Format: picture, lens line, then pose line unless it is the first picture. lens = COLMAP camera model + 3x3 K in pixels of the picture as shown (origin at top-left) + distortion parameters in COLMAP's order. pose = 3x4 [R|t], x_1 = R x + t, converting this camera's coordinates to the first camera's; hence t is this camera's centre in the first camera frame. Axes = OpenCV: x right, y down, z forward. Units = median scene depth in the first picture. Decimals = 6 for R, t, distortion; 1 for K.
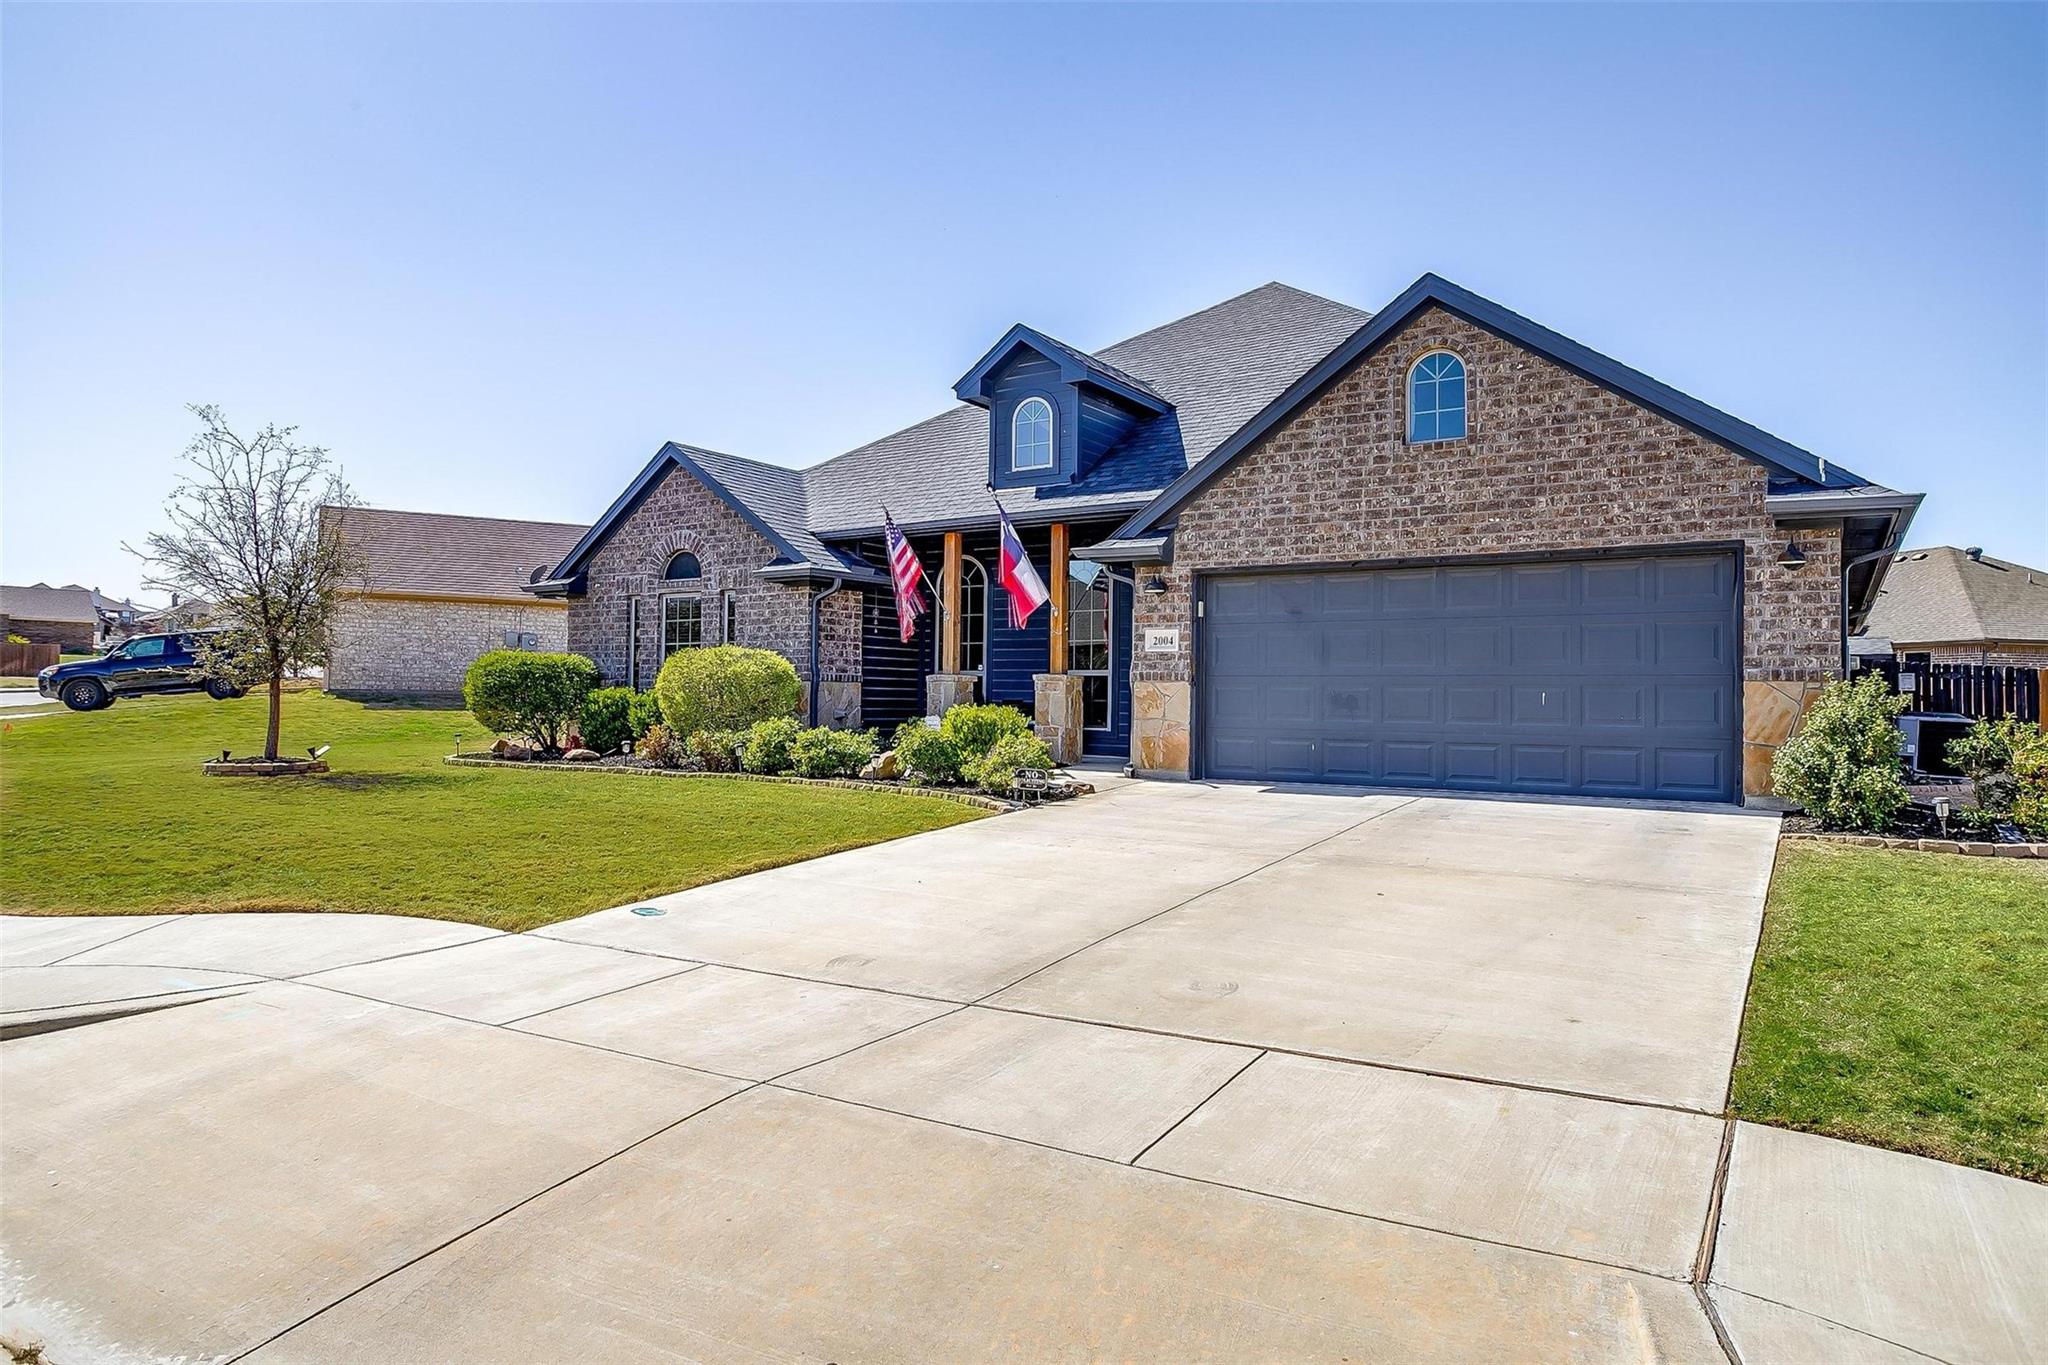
lens RADIAL K [[1232.8, 0, 1024.0], [0, 1232.8, 682.5], [0, 0, 1]] dist [-0.000841, -0.000051]
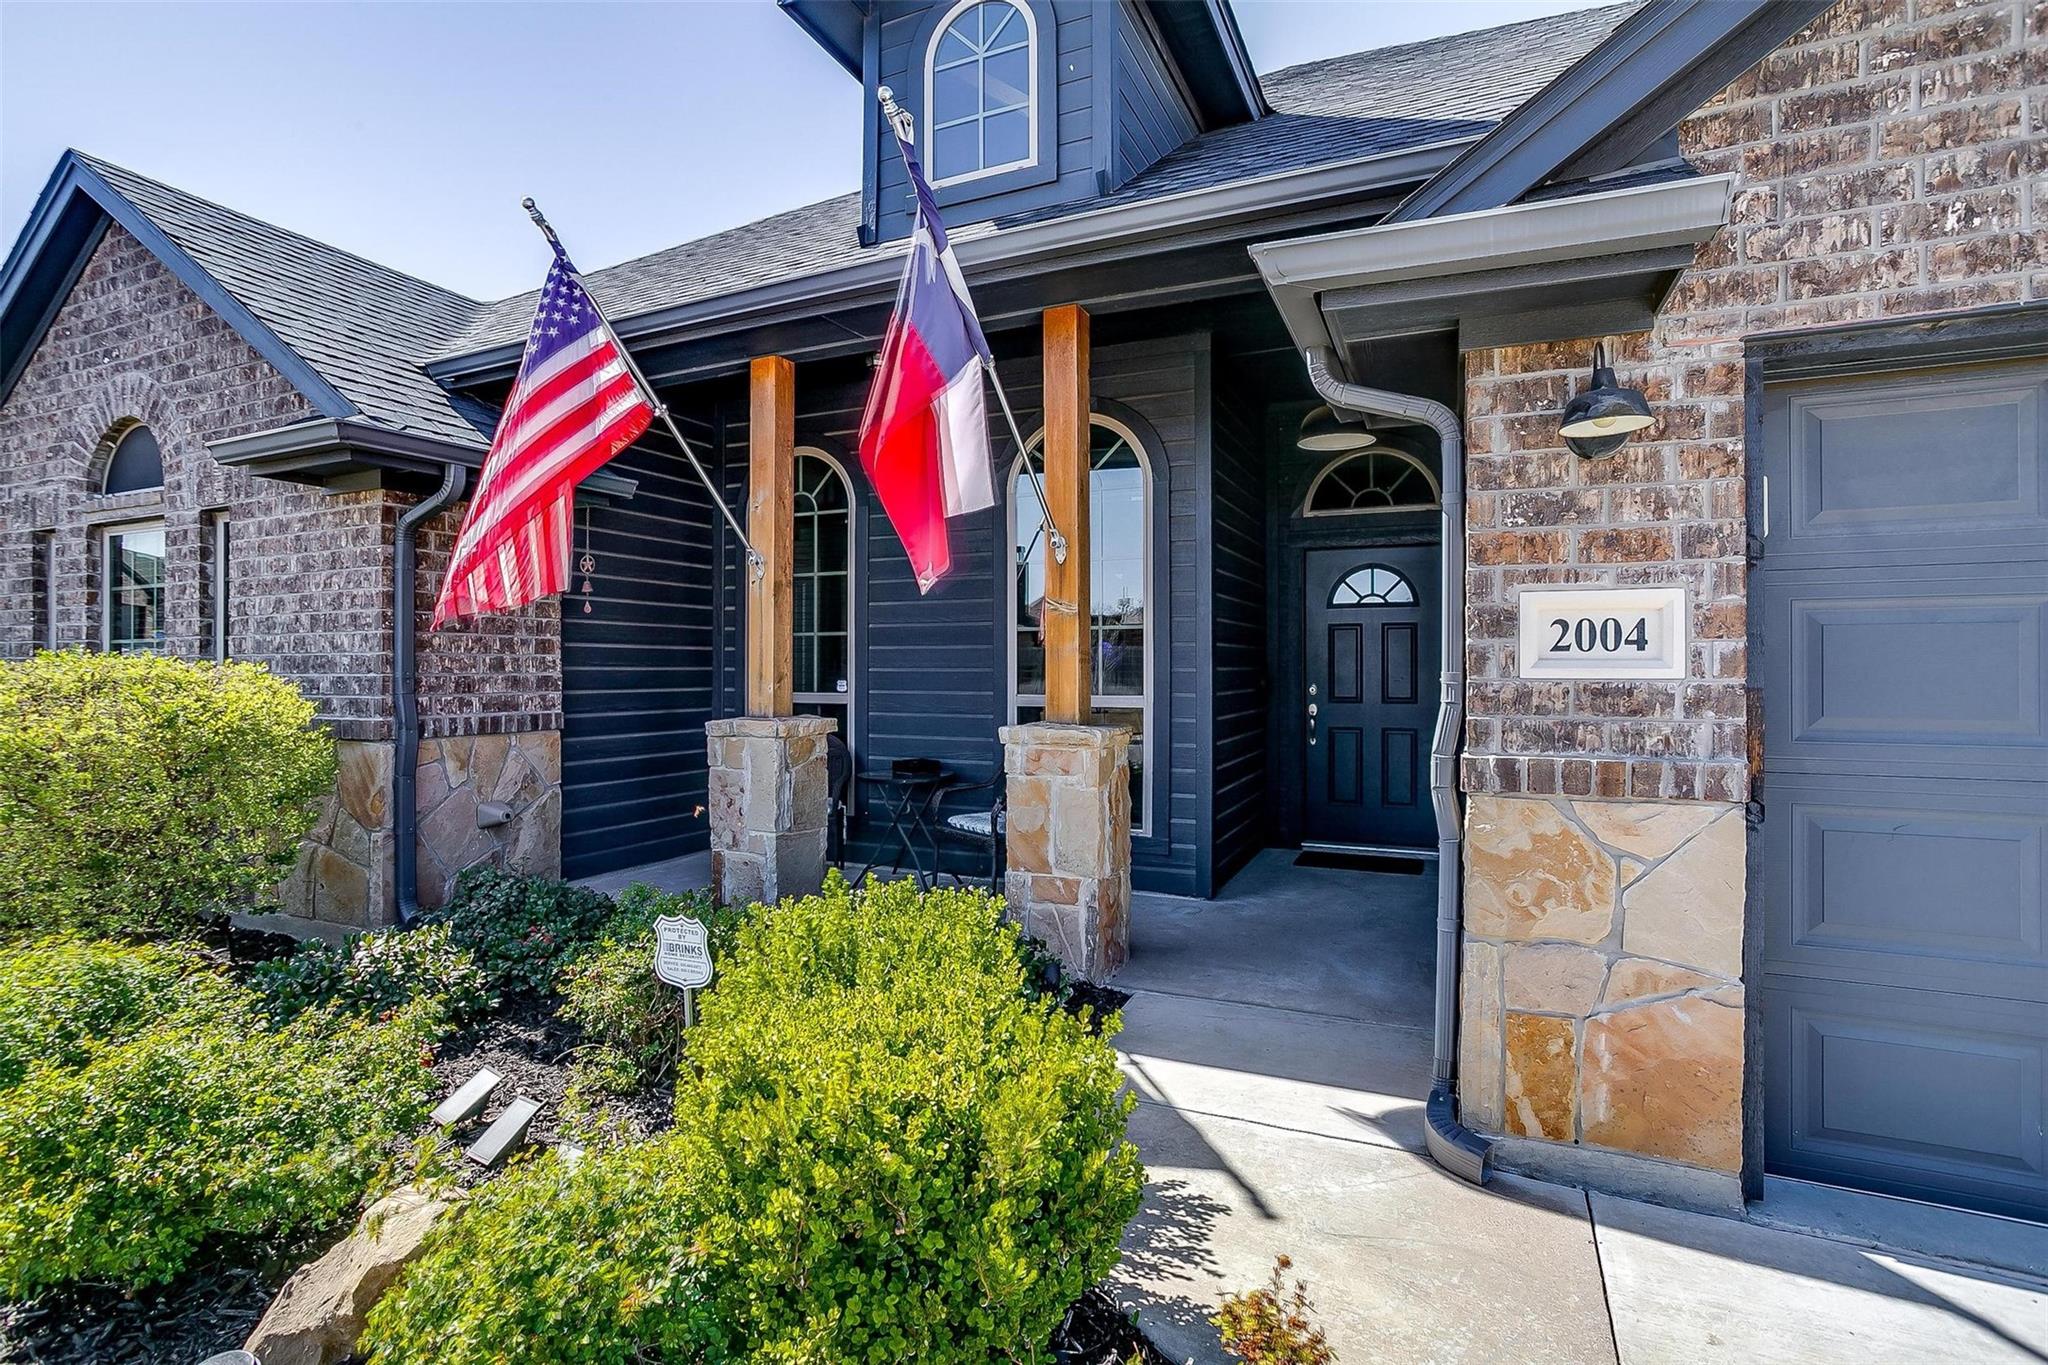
lens RADIAL K [[1009.7, 0, 1027.0], [0, 1009.7, 657.7], [0, 0, 1]] dist [-0.064890, 0.040756]
pose [[0.987584, -0.011412, 0.156679, -0.027704], [0.011007, 0.999933, 0.003448, -0.025242], [-0.156708, -0.001681, 0.987644, 0.661444]]
